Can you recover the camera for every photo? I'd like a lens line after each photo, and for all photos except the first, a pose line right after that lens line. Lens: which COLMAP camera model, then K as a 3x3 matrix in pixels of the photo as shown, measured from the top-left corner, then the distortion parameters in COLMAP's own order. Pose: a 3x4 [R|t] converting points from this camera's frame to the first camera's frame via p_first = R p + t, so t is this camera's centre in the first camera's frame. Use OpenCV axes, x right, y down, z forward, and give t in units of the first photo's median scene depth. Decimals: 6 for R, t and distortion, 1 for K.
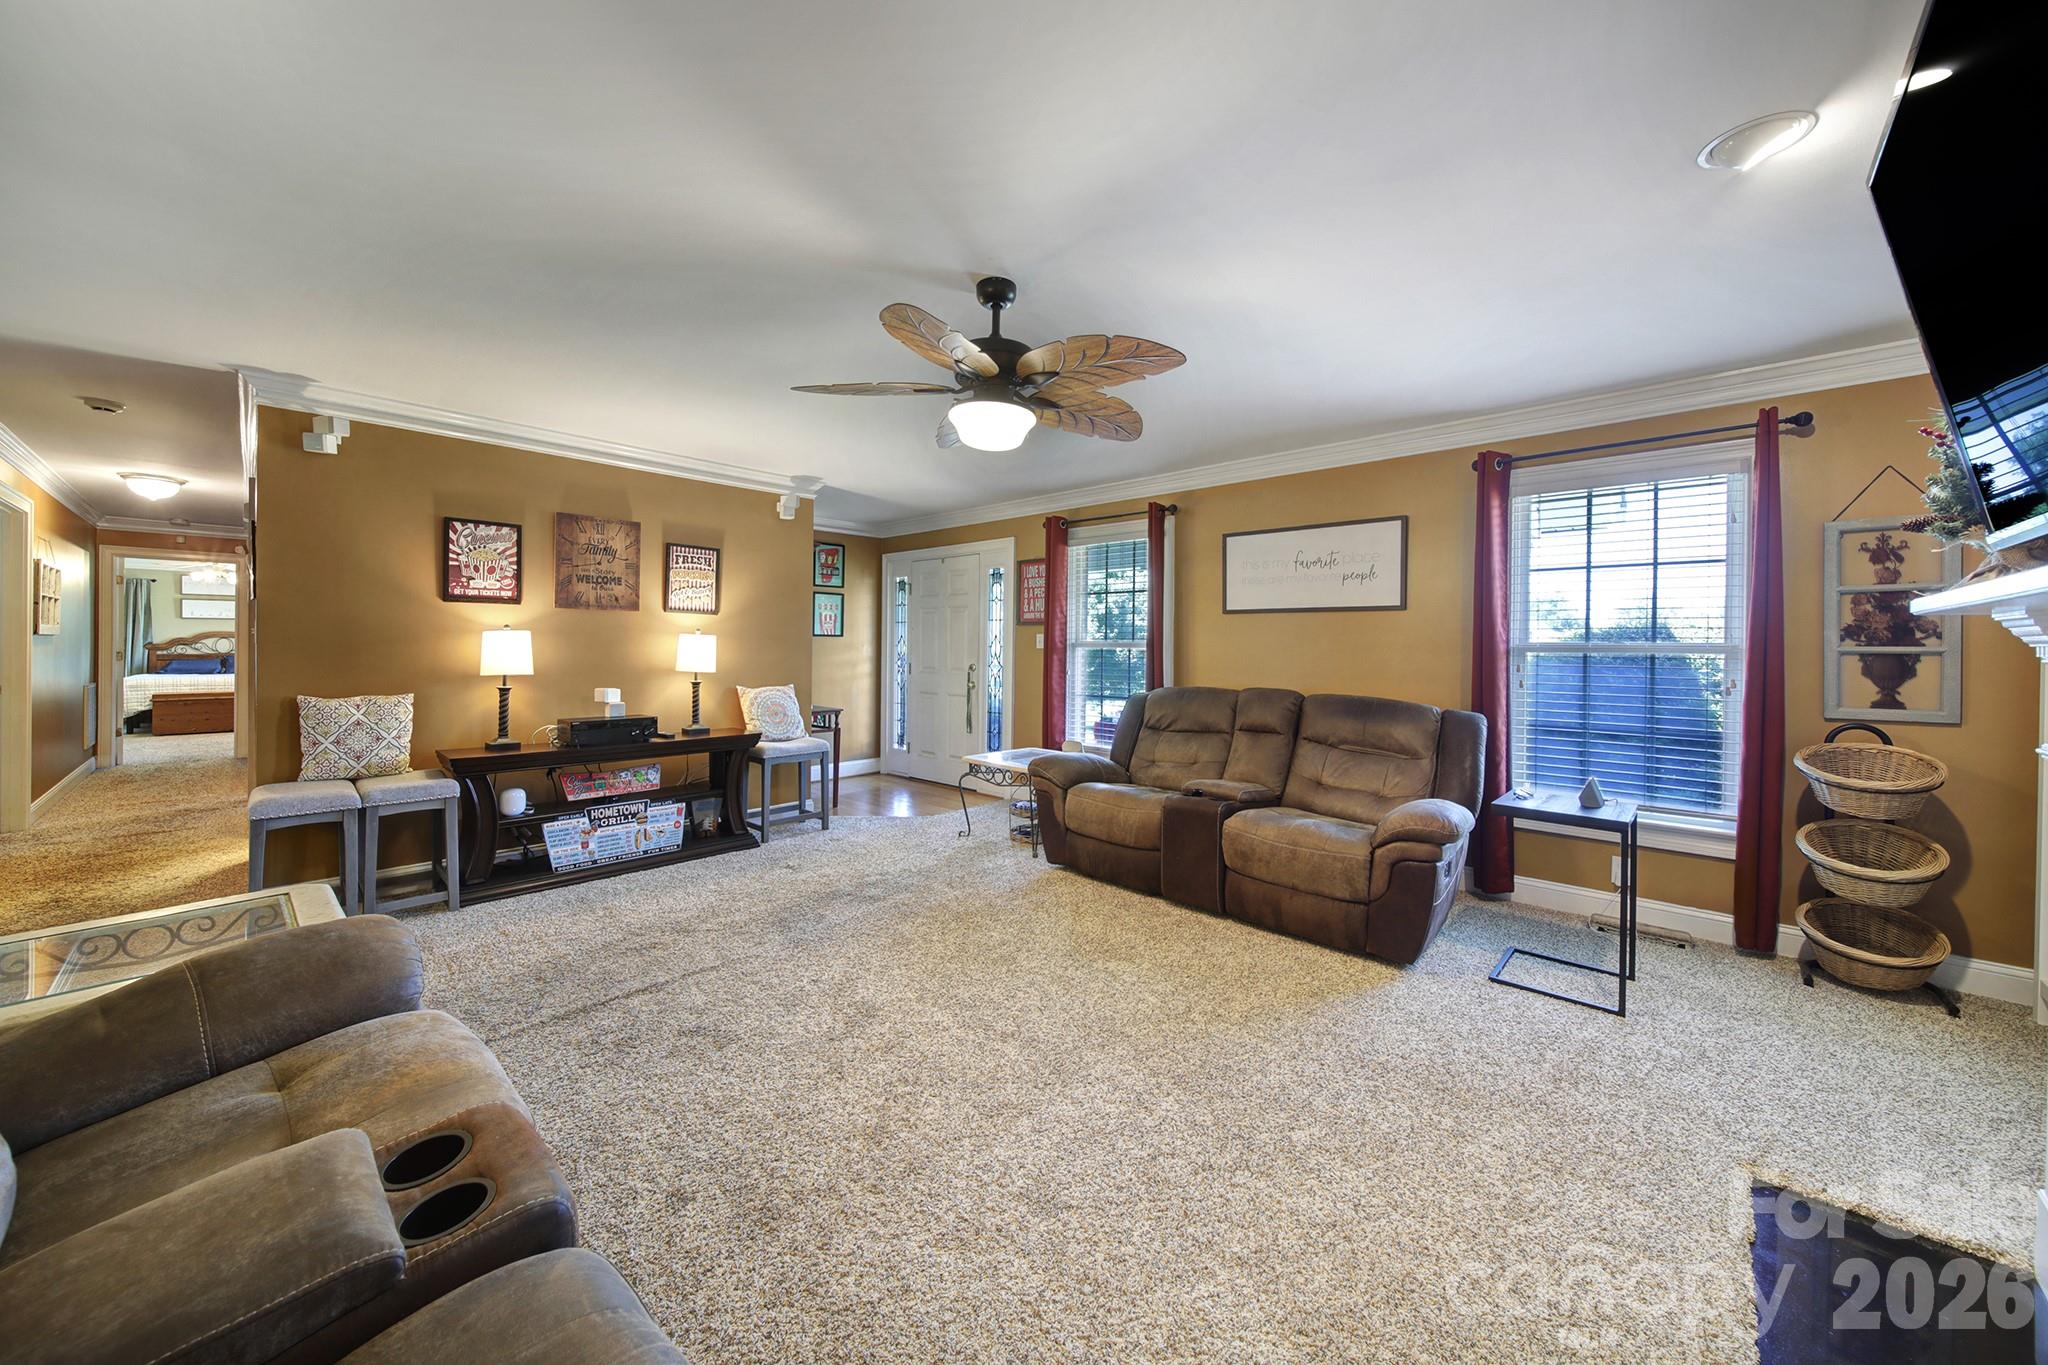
lens RADIAL K [[765.1, 0, 1016.0], [0, 765.1, 645.7], [0, 0, 1]] dist [0.023320, 0.000048]
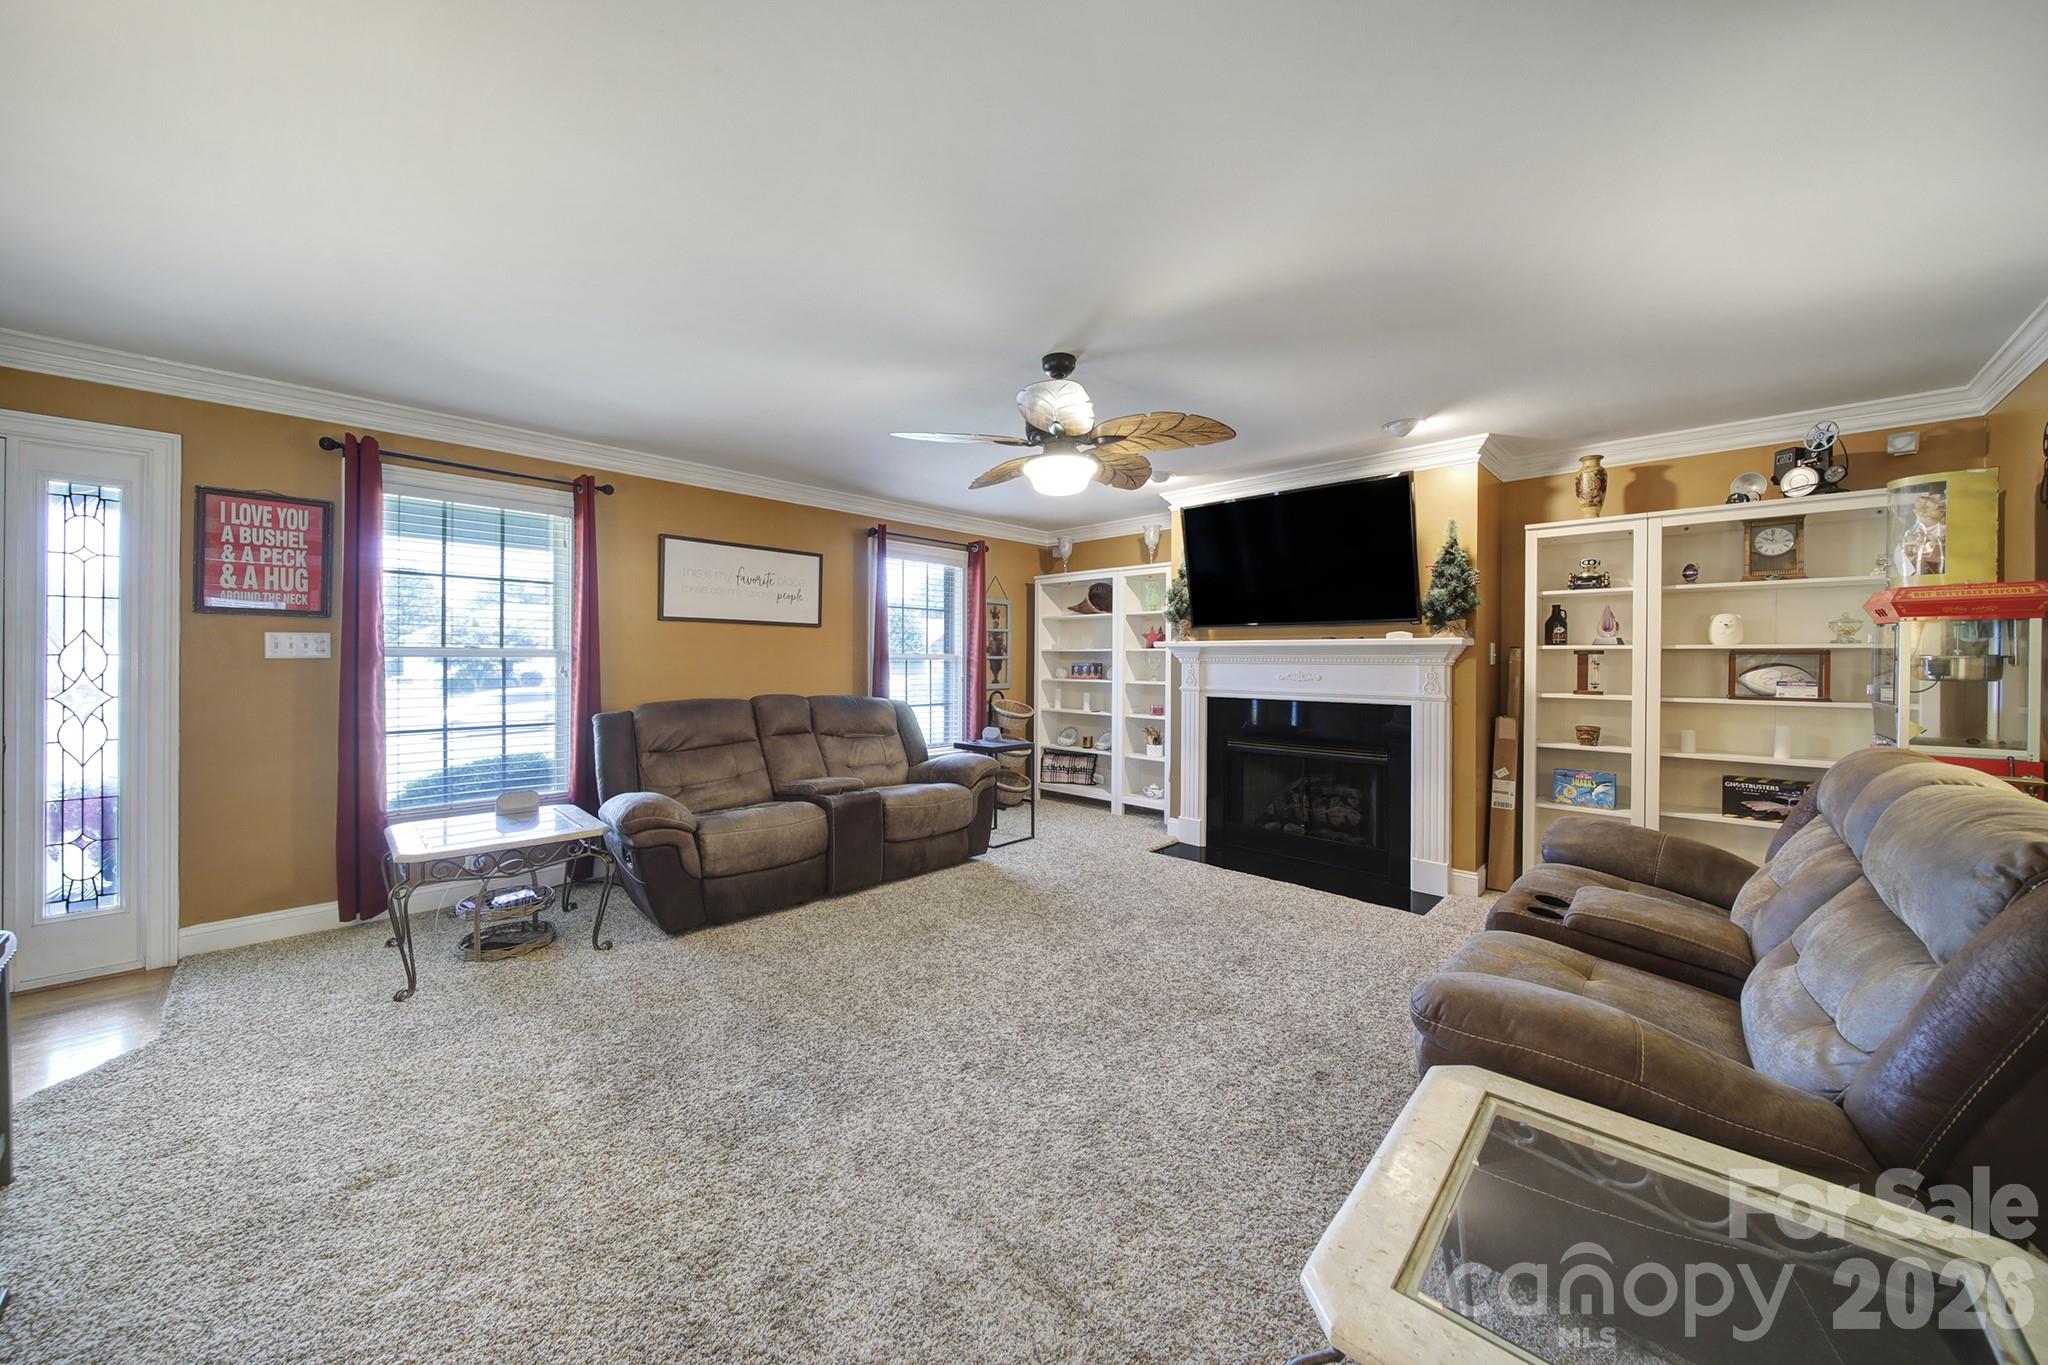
lens RADIAL K [[723.3, 0, 1024.3], [0, 723.3, 658.7], [0, 0, 1]] dist [0.000219, 0.000072]
pose [[0.003312, -0.007705, 0.999965, -0.607872], [-0.007492, 0.999942, 0.007730, -0.004948], [-0.999966, -0.007518, 0.003254, 0.560649]]
